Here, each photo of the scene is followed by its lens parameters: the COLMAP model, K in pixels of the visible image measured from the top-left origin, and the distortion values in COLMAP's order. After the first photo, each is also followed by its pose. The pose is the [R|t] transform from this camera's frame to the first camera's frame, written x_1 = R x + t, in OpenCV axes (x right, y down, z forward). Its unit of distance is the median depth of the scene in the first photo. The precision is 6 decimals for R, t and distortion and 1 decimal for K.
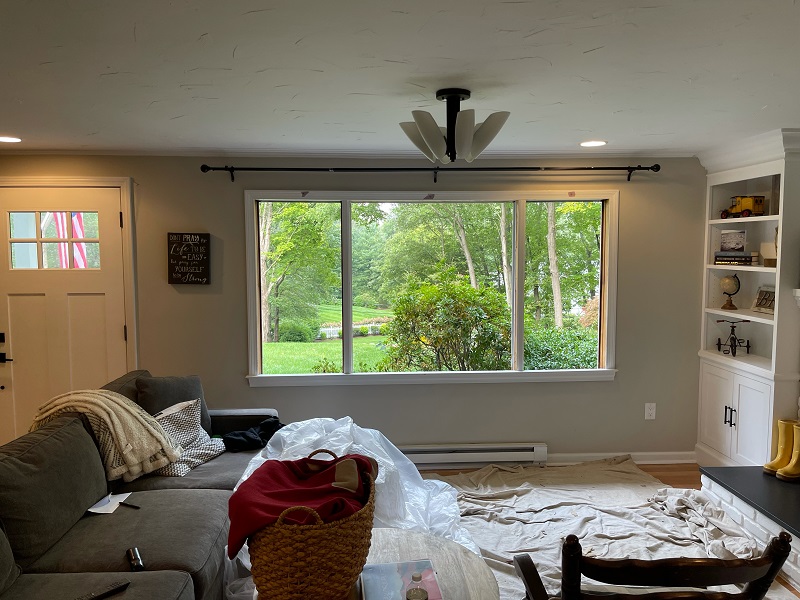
lens RADIAL K [[600.9, 0, 399.4], [0, 600.9, 295.0], [0, 0, 1]] dist [0.007697, -0.043684]
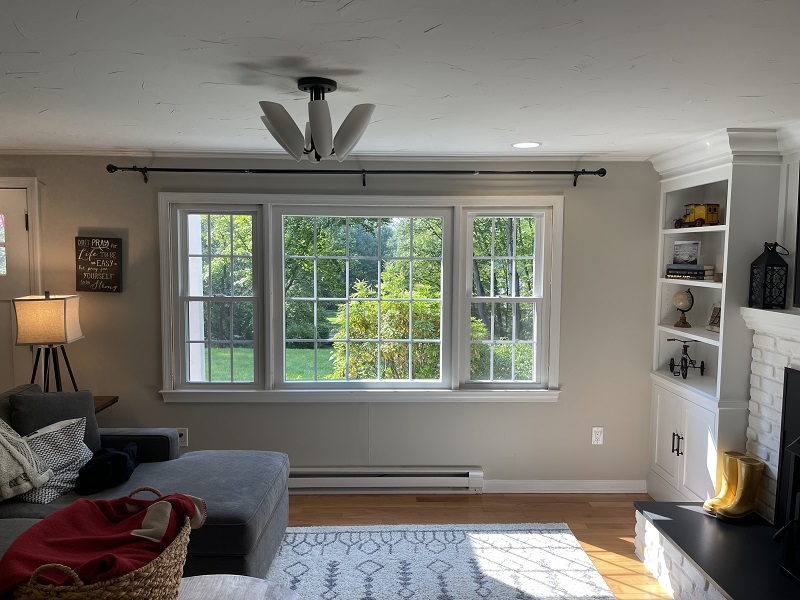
lens RADIAL K [[600.9, 0, 400.4], [0, 600.9, 301.1], [0, 0, 1]] dist [0.007697, -0.043684]
pose [[0.999654, 0.013960, -0.022295, 0.145458], [-0.013938, 0.999902, 0.001134, -0.011445], [0.022309, -0.000823, 0.999751, 0.074888]]
